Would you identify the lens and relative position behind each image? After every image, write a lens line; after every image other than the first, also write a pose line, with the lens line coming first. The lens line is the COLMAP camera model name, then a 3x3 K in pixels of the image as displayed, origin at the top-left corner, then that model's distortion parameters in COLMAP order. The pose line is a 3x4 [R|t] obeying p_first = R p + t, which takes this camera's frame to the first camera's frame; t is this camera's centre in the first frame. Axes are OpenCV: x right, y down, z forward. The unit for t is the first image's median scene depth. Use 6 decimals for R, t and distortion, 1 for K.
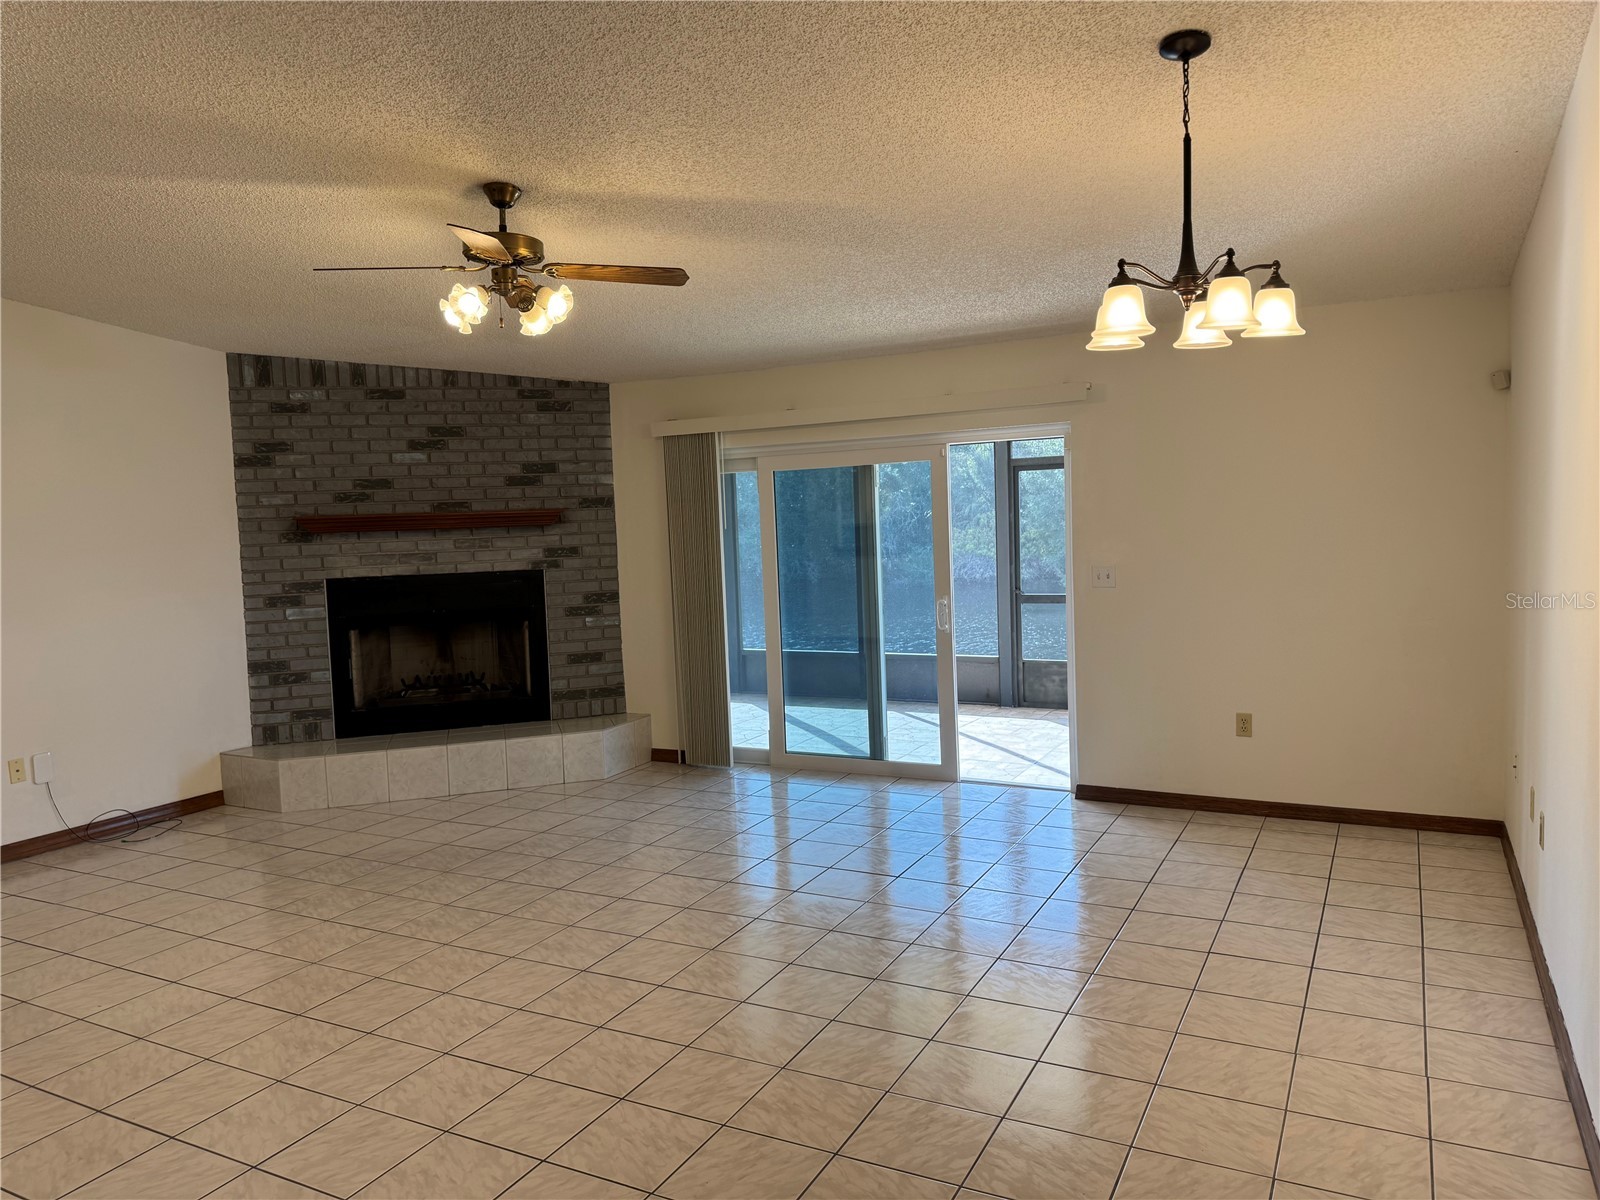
lens RADIAL K [[1120.3, 0, 810.0], [0, 1120.3, 591.3], [0, 0, 1]] dist [0.067209, -0.083032]
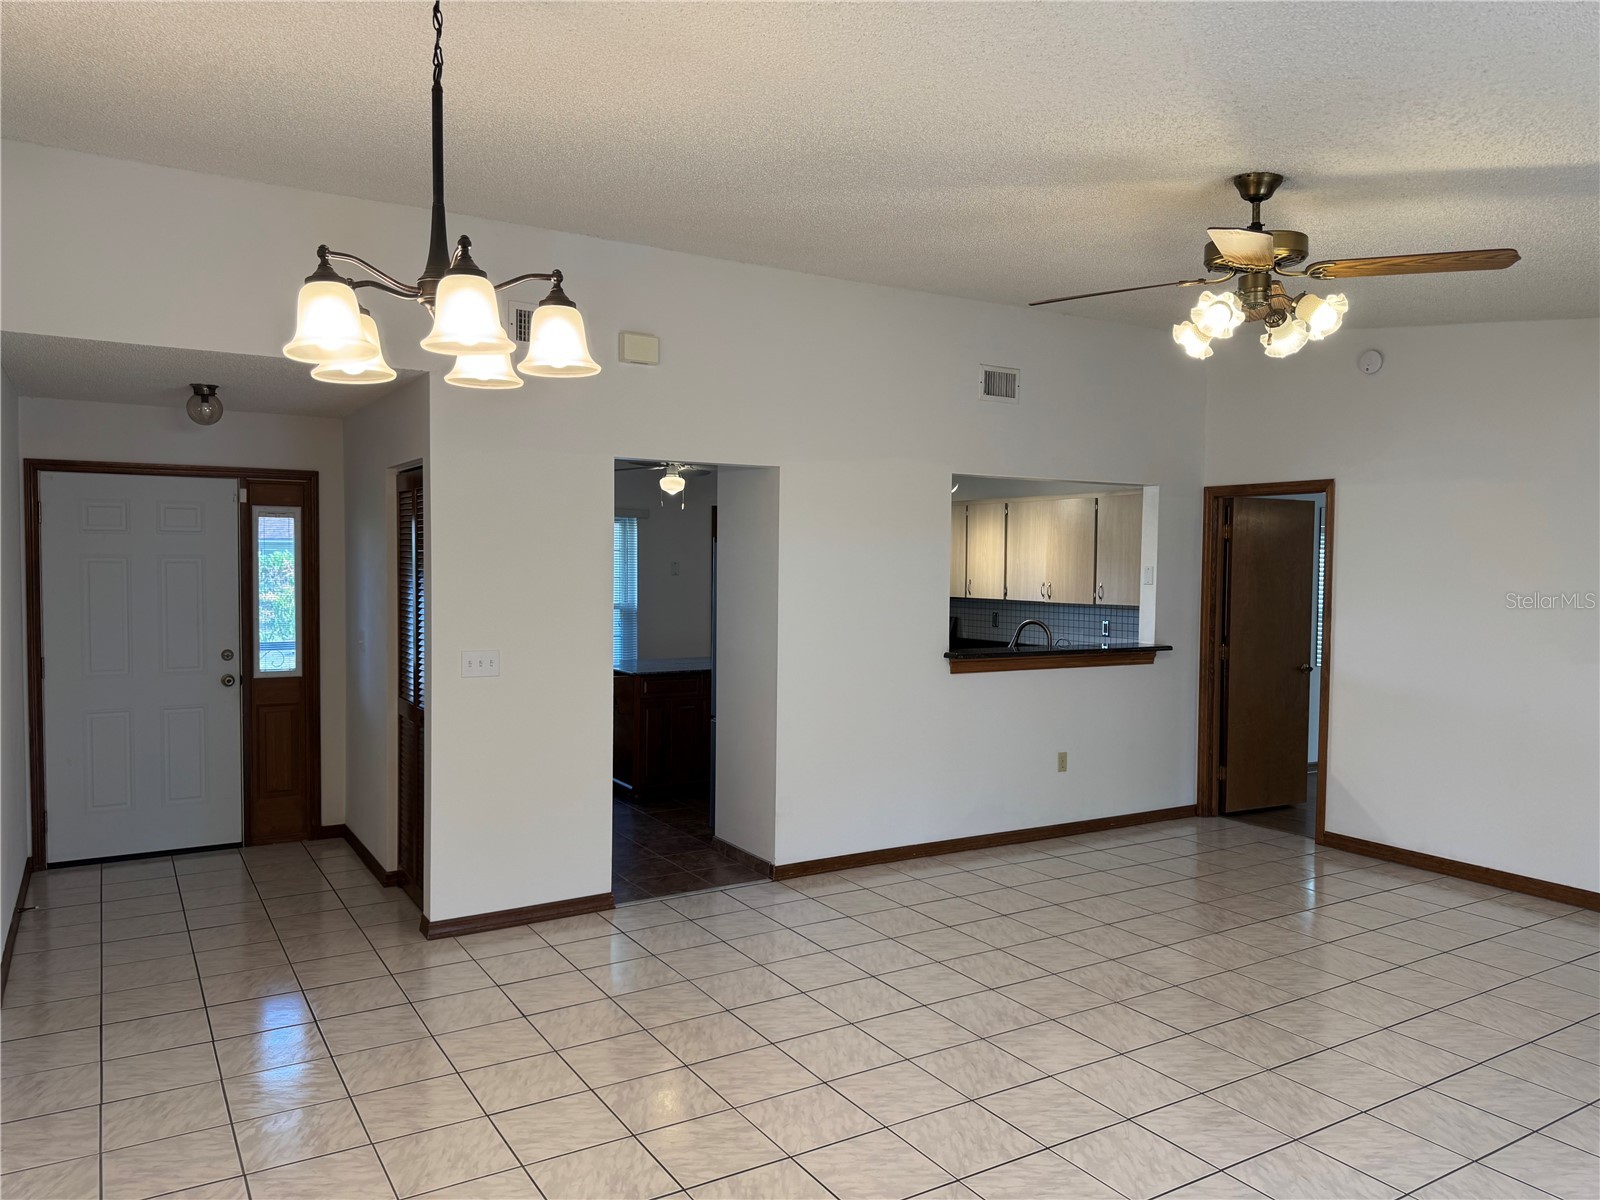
lens RADIAL K [[1120.3, 0, 787.7], [0, 1120.3, 587.9], [0, 0, 1]] dist [0.067209, -0.083032]
pose [[-0.526286, 0.051860, -0.848724, 0.351645], [-0.053299, 0.994164, 0.093797, -0.068010], [0.848635, 0.094600, -0.520451, 0.668627]]
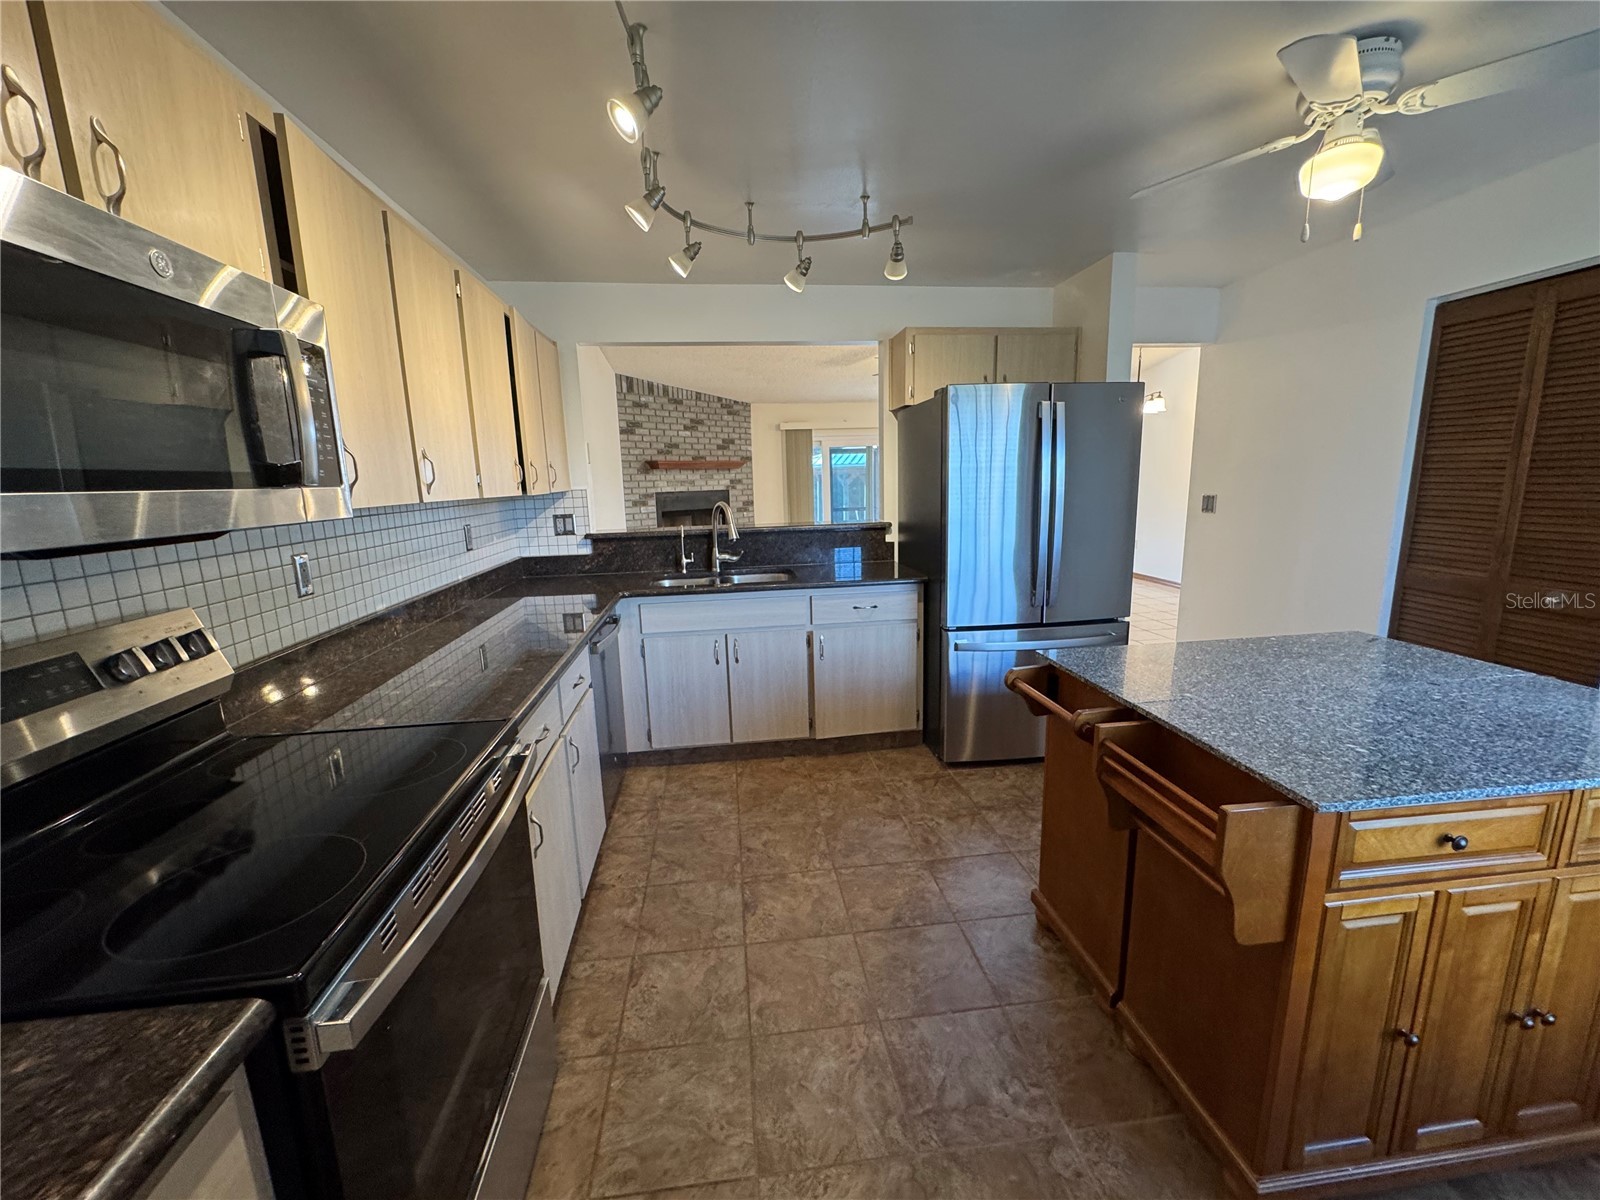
lens RADIAL K [[637.6, 0, 802.1], [0, 637.6, 599.5], [0, 0, 1]] dist [-0.003287, 0.000069]
pose [[0.838292, -0.083228, 0.538831, -0.802359], [0.029876, 0.993807, 0.107024, 0.062636], [-0.544402, -0.073620, 0.835588, -0.106638]]
